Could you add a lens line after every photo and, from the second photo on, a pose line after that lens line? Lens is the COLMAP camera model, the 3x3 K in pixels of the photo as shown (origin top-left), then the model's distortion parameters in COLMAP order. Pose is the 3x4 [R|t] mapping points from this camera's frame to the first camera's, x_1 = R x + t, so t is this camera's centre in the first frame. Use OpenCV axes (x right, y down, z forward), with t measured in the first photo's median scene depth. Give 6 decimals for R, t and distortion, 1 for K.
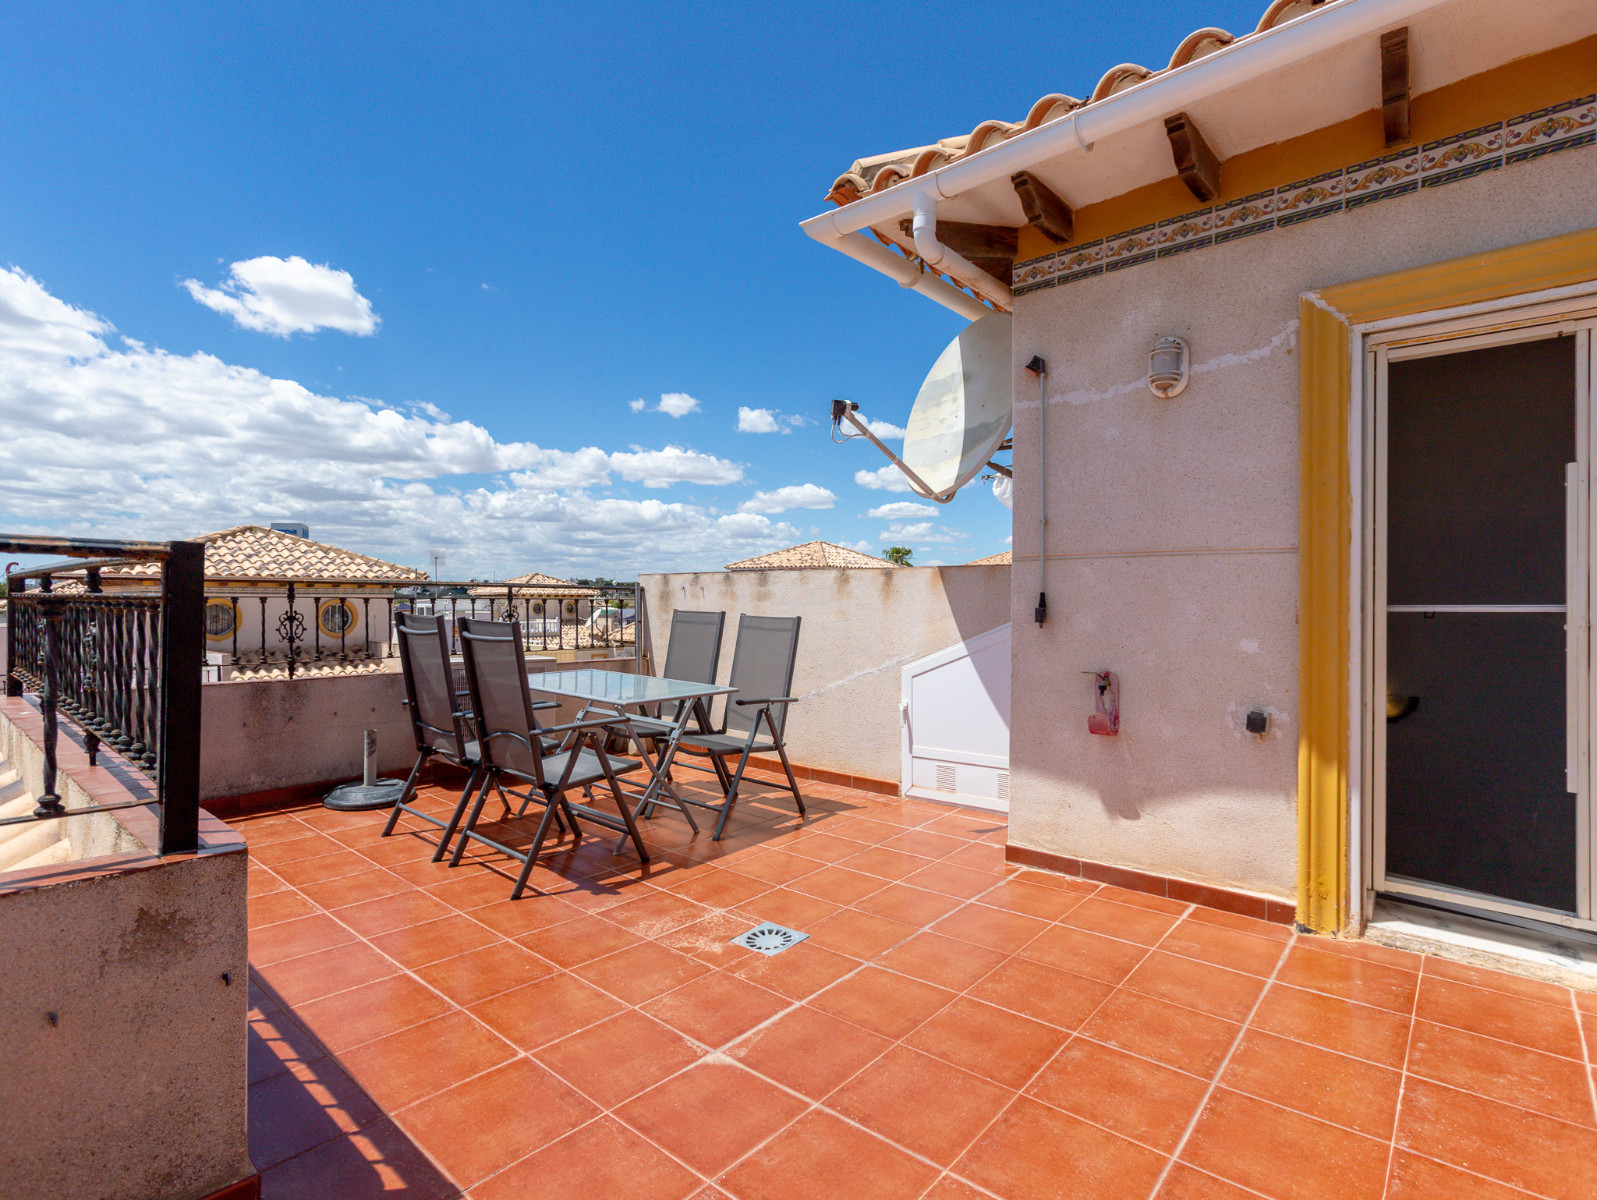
lens RADIAL K [[816.9, 0, 794.4], [0, 816.9, 604.2], [0, 0, 1]] dist [-0.025935, 0.028288]
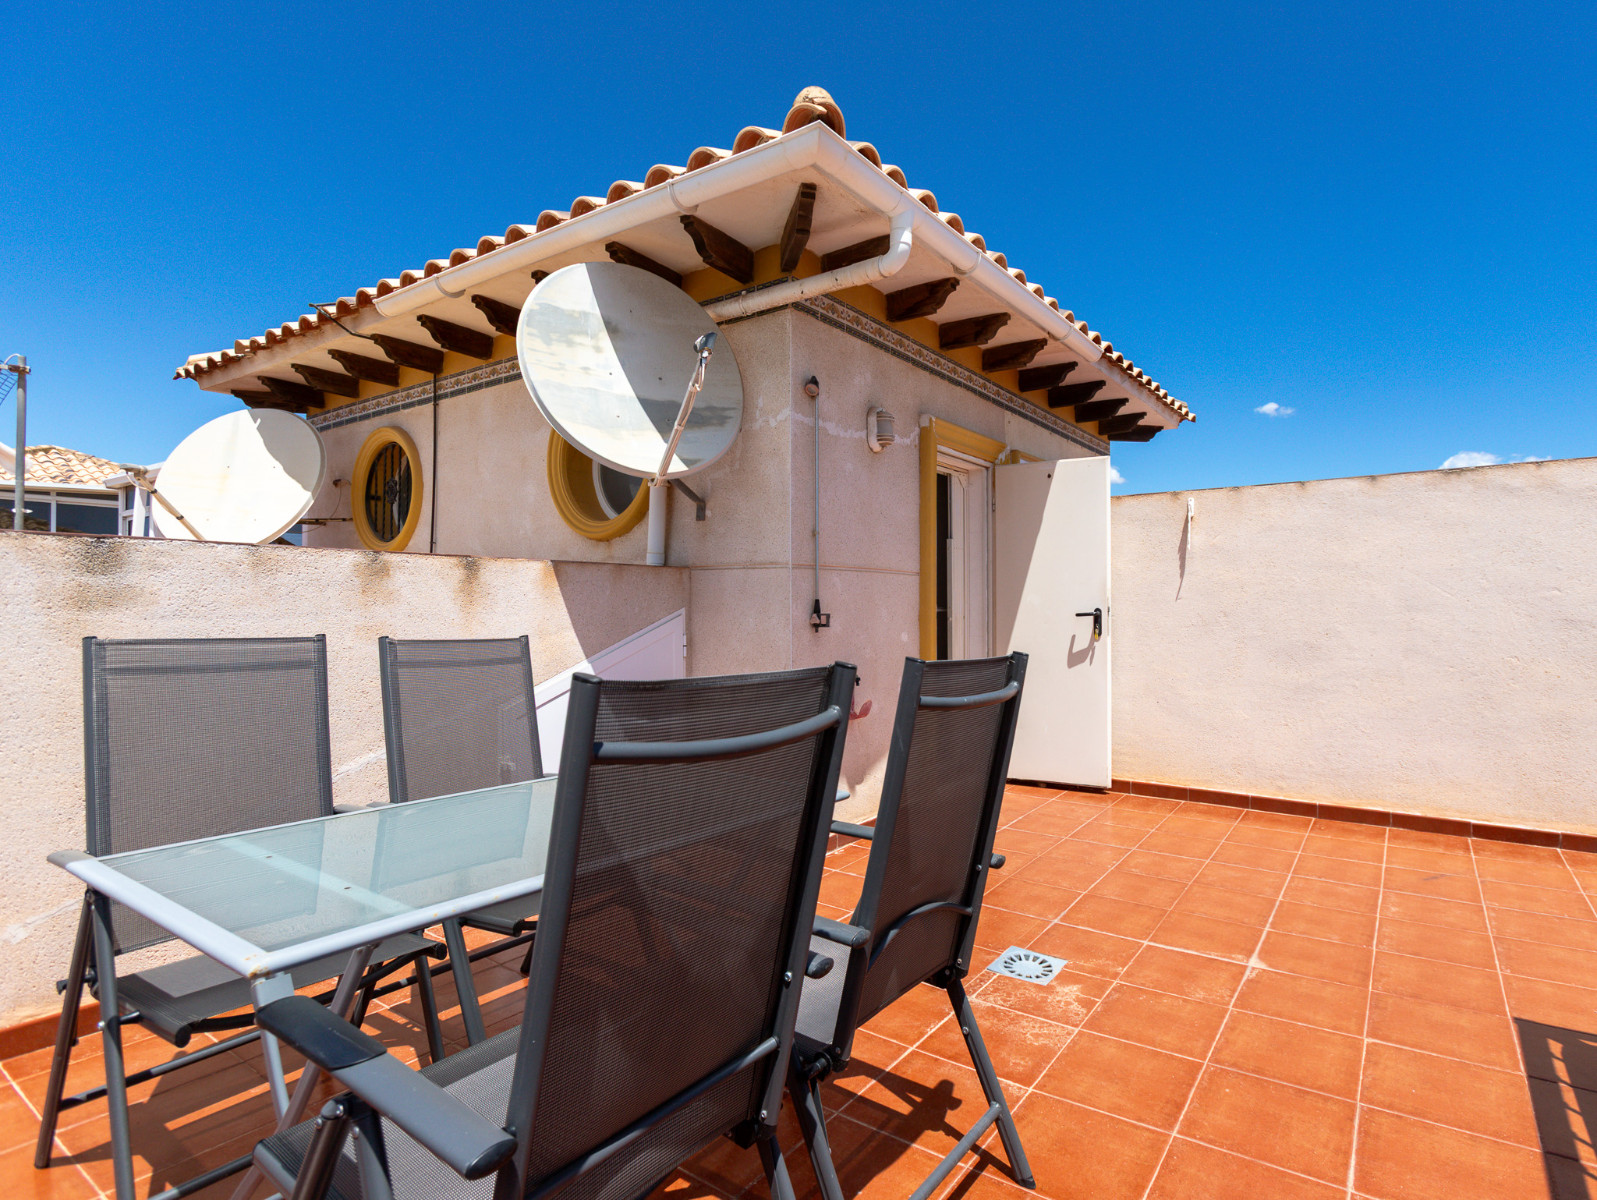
lens RADIAL K [[807.2, 0, 906.7], [0, 807.2, 598.3], [0, 0, 1]] dist [-0.002468, 0.010734]
pose [[-0.152966, 0.004251, 0.988222, -0.174835], [0.004433, 0.999984, -0.003615, -0.002563], [-0.988222, 0.003828, -0.152982, 0.238370]]
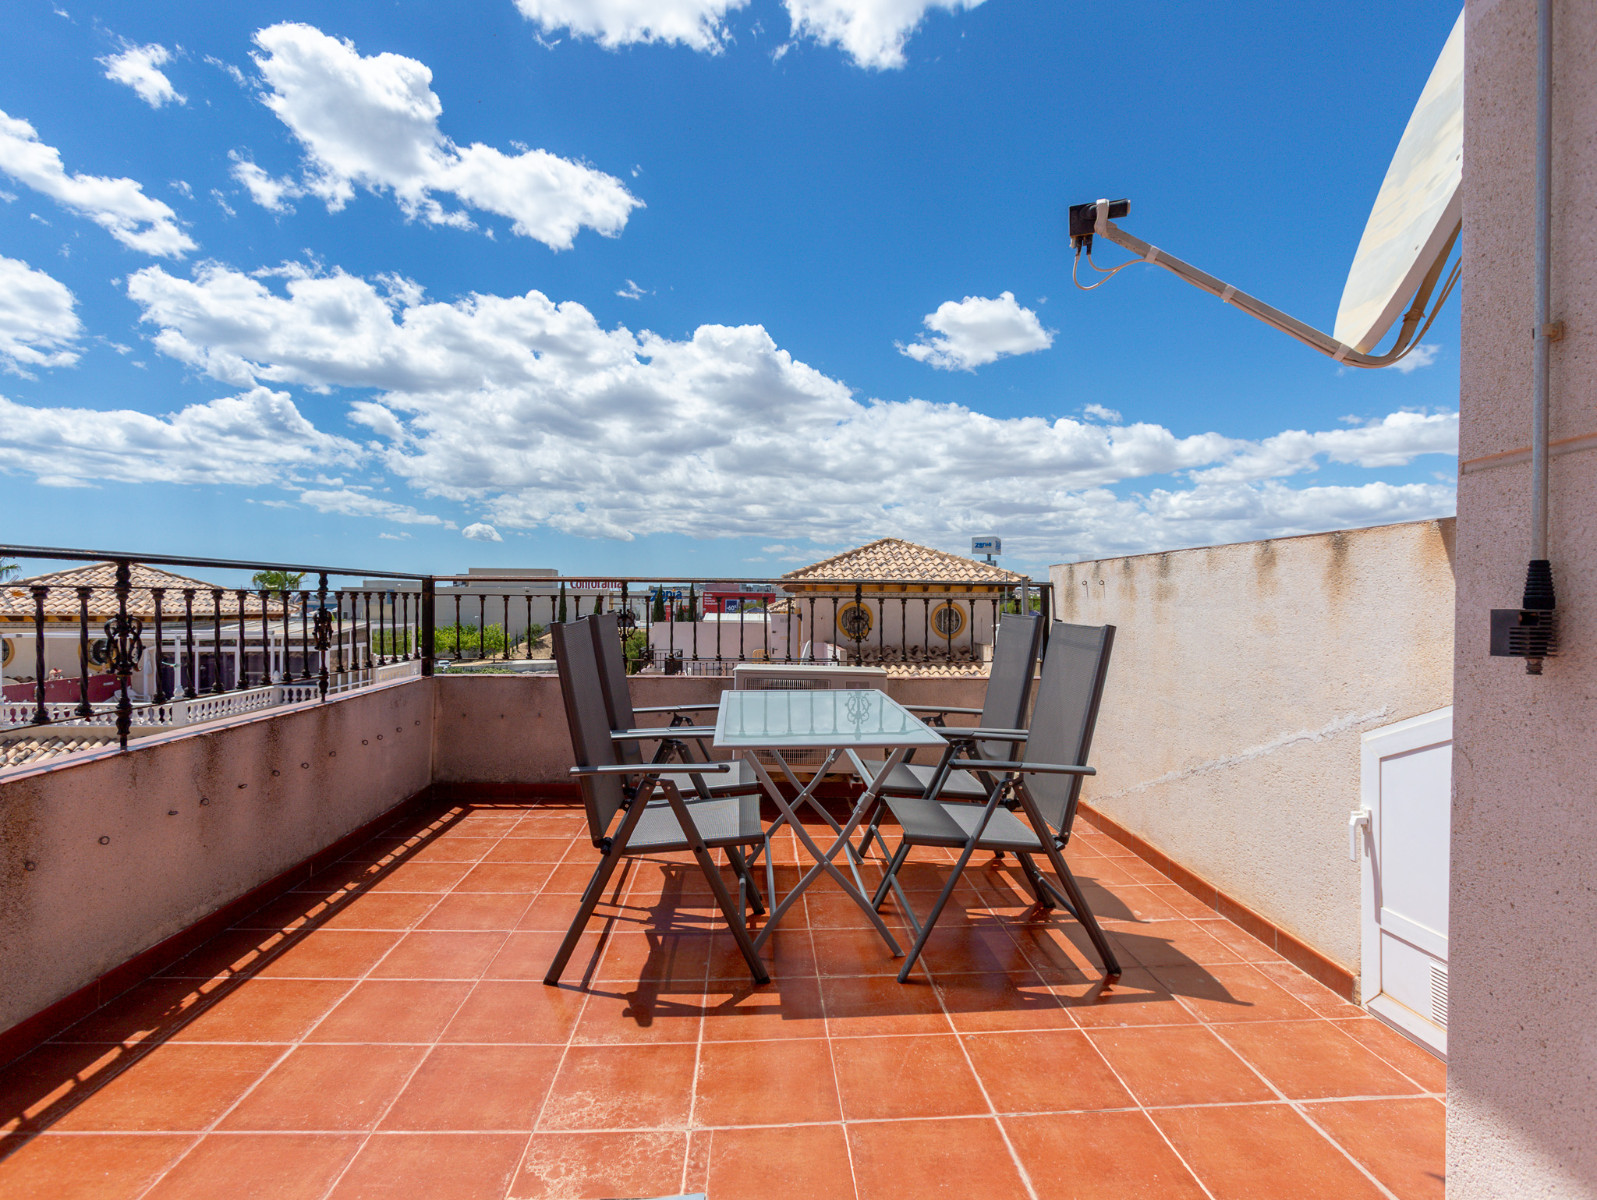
lens RADIAL K [[816.9, 0, 794.4], [0, 816.9, 604.2], [0, 0, 1]] dist [-0.025935, 0.028288]
pose [[0.687078, 0.002007, -0.726581, 0.076749], [-0.007132, 0.999967, -0.003981, 0.001261], [0.726549, 0.007918, 0.687069, 0.131767]]
